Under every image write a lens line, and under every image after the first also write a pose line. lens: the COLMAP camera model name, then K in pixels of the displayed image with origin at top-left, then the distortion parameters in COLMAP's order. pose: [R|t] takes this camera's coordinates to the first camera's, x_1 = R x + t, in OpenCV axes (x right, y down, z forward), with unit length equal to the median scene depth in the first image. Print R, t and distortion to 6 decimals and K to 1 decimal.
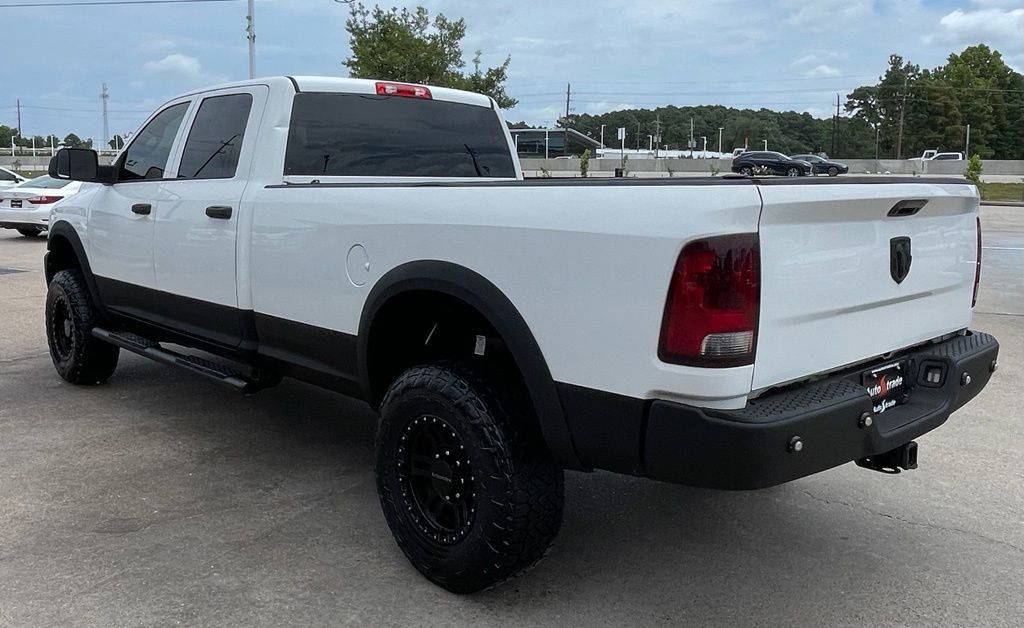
lens RADIAL K [[869.4, 0, 489.5], [0, 869.4, 274.5], [0, 0, 1]] dist [0.015622, -0.038090]
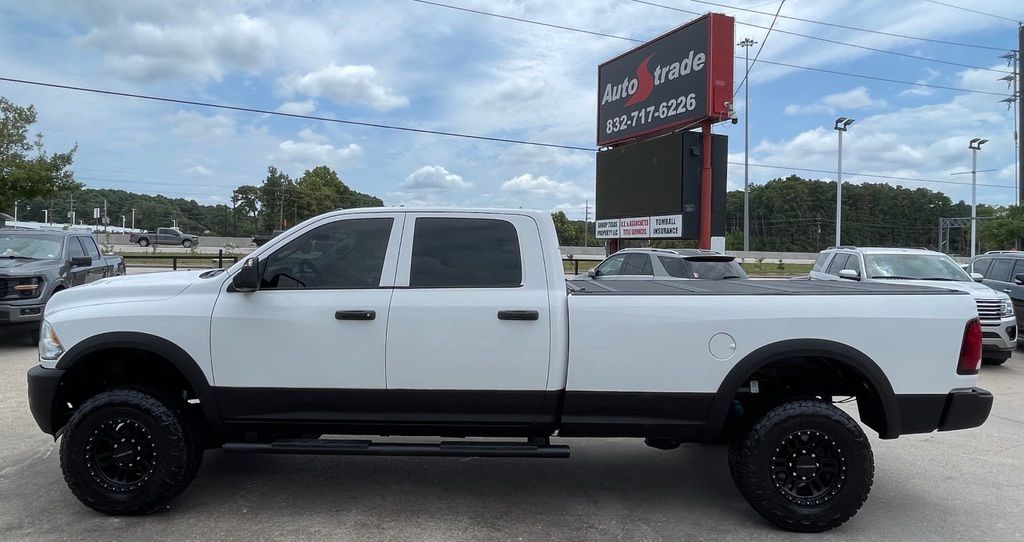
lens RADIAL K [[629.9, 0, 515.5], [0, 629.9, 259.1], [0, 0, 1]] dist [-0.007725, 0.003546]
pose [[0.686728, 0.002015, 0.726912, -0.173929], [0.067689, 0.995474, -0.066707, -0.016473], [-0.723756, 0.095013, 0.683483, 0.069180]]
